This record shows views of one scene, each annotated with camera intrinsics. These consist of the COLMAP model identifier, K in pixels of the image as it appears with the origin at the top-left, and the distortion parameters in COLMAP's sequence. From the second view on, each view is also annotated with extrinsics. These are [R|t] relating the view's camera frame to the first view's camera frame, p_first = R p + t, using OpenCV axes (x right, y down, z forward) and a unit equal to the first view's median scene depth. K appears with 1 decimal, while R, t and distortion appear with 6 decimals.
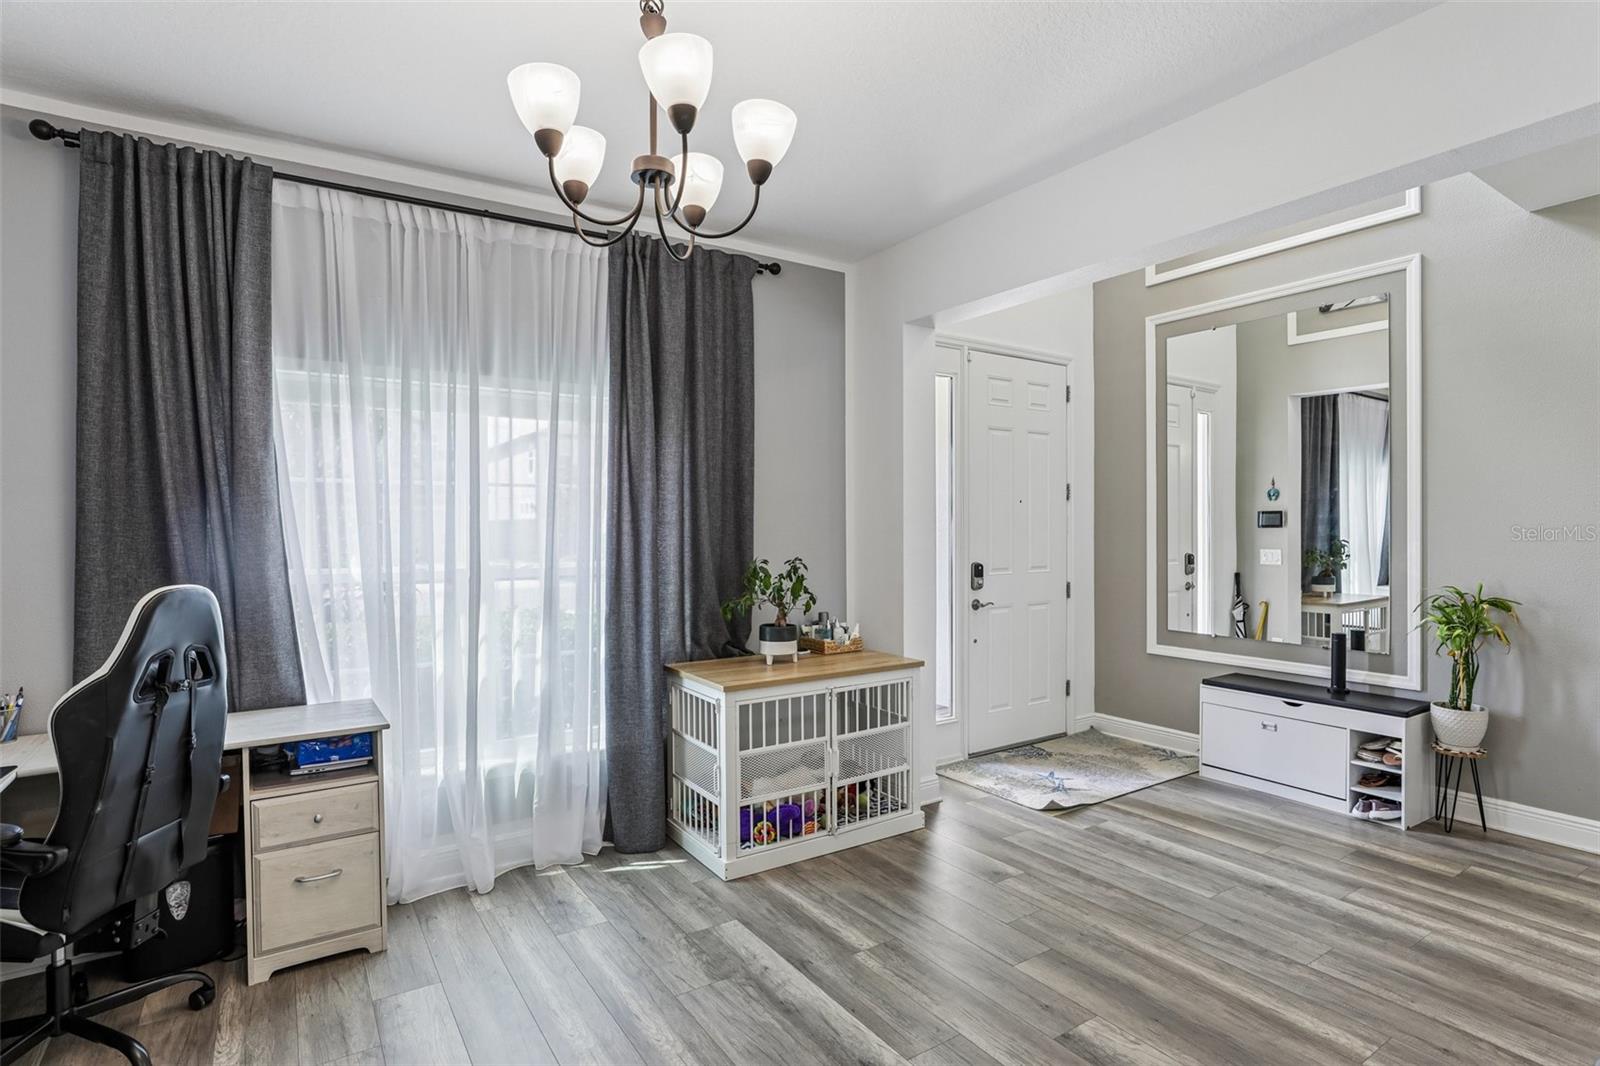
lens RADIAL K [[794.7, 0, 809.0], [0, 794.7, 532.6], [0, 0, 1]] dist [-0.028796, 0.013265]
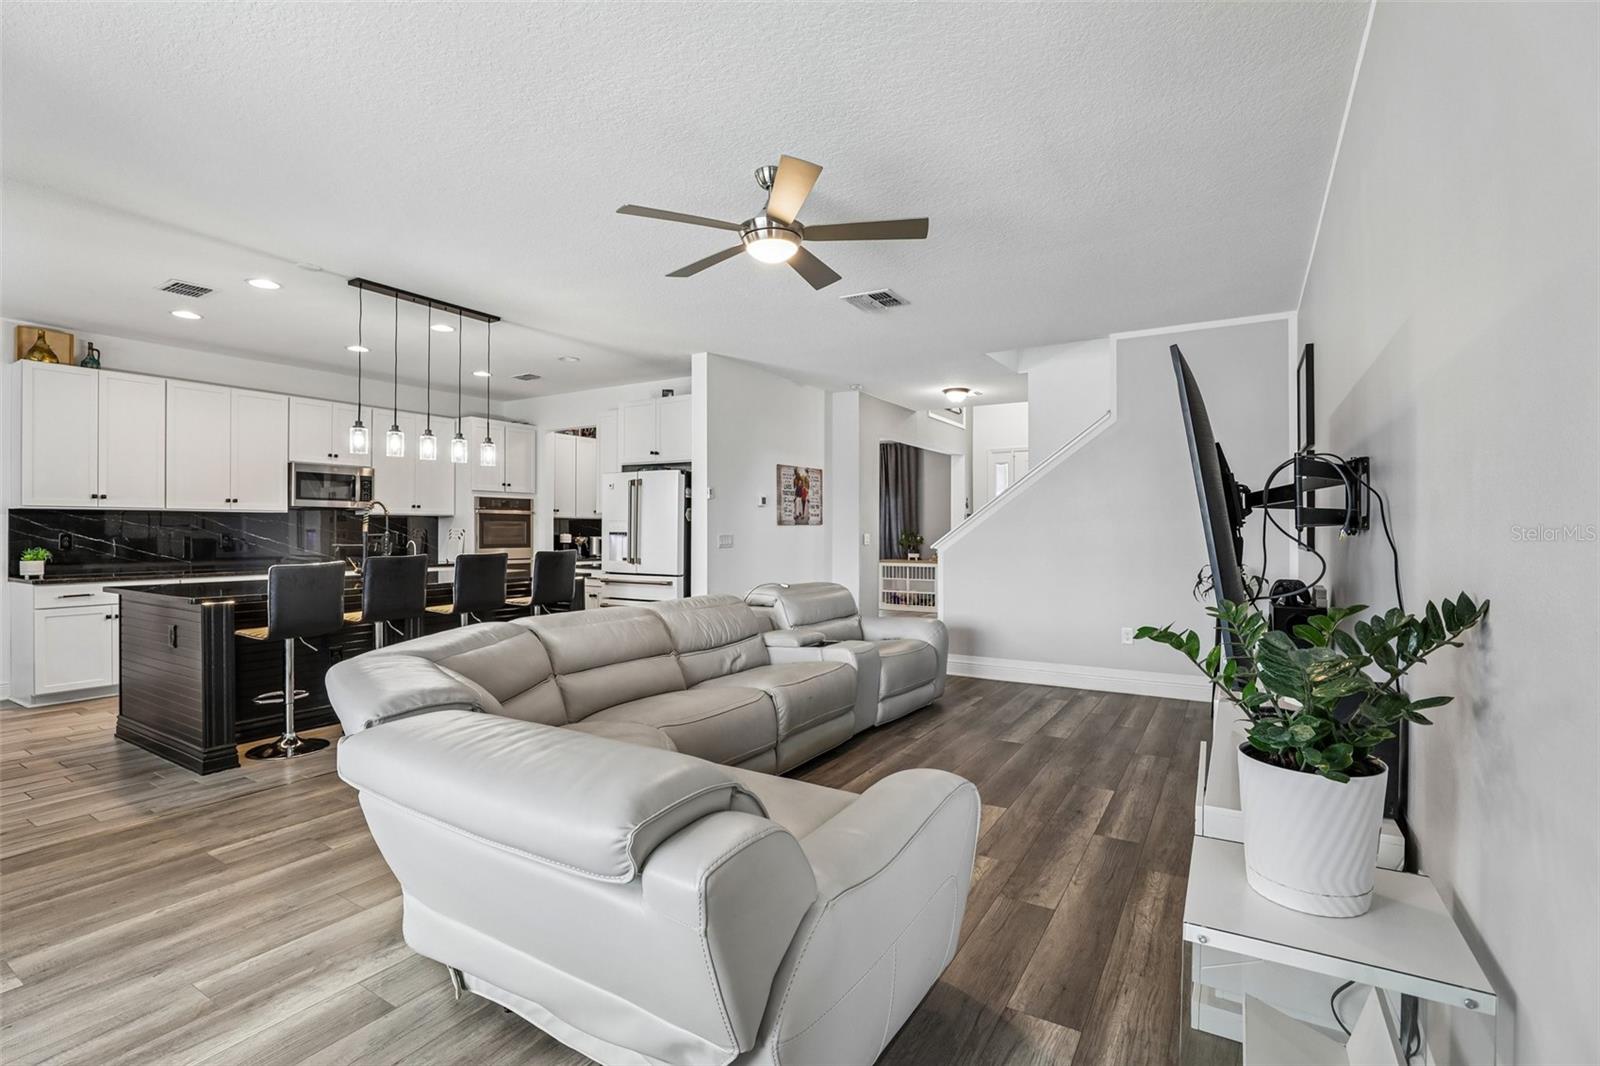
lens RADIAL K [[743.3, 0, 779.4], [0, 743.3, 526.7], [0, 0, 1]] dist [-0.027072, 0.010756]
pose [[0.402789, 0.000869, -0.915292, 2.941988], [-0.010952, 0.999933, -0.003870, 0.040567], [0.915227, 0.011583, 0.402772, -0.904906]]
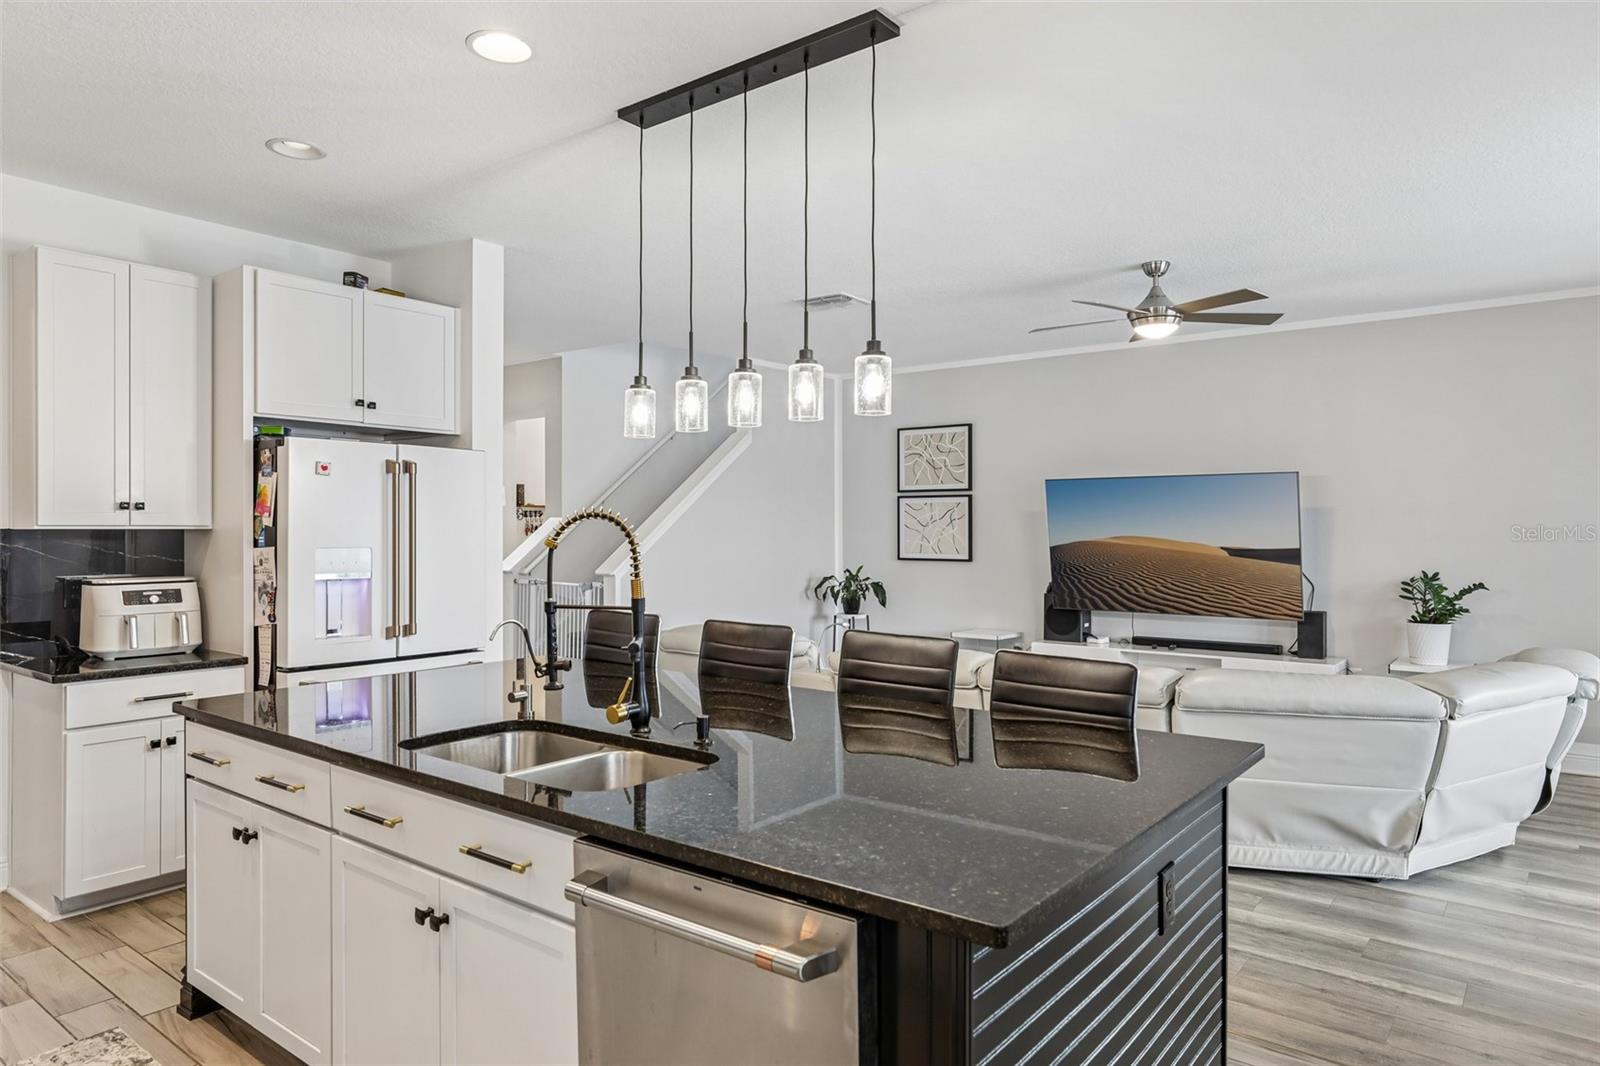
lens RADIAL K [[990.8, 0, 795.8], [0, 990.8, 527.1], [0, 0, 1]] dist [-0.005664, 0.008262]
pose [[0.948944, 0.003177, 0.315428, 1.042417], [0.000379, 0.999937, -0.011214, 0.010350], [-0.315443, 0.010761, 0.948883, -1.824407]]
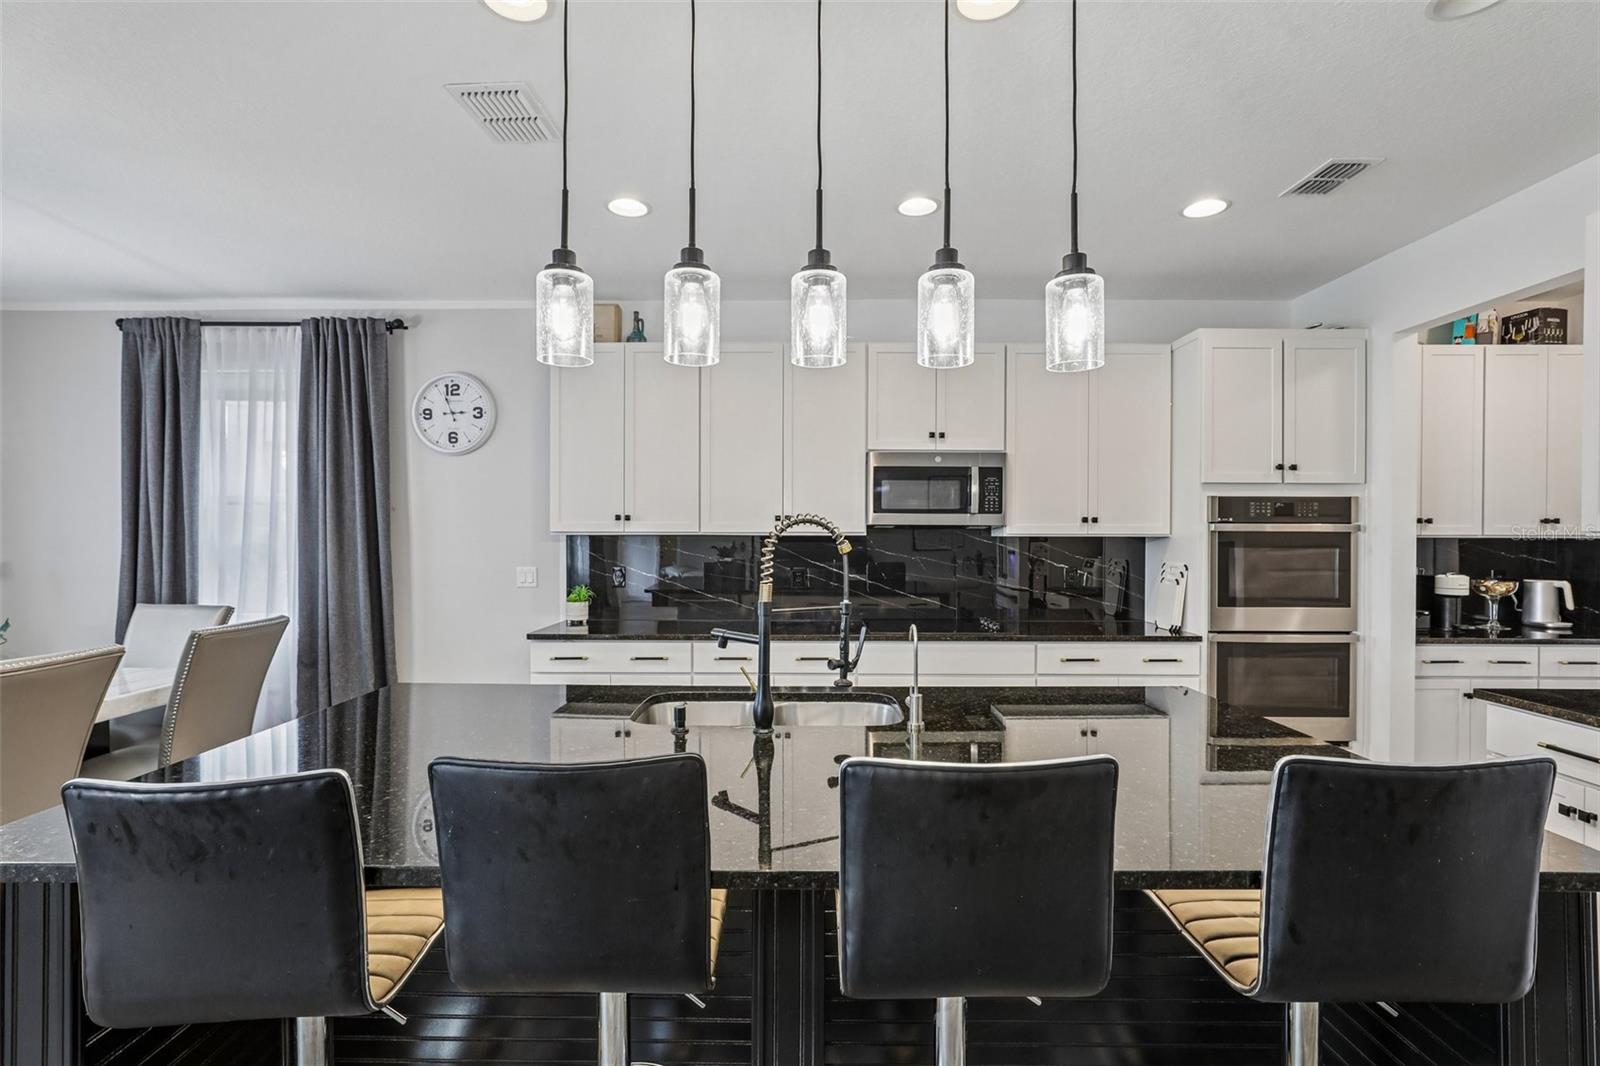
lens RADIAL K [[743.3, 0, 808.7], [0, 743.3, 535.6], [0, 0, 1]] dist [-0.027072, 0.010756]
pose [[-0.560377, 0.004695, -0.828224, 1.625959], [-0.007121, 0.999920, 0.010487, -0.003137], [0.828207, 0.011774, -0.560299, -0.714017]]
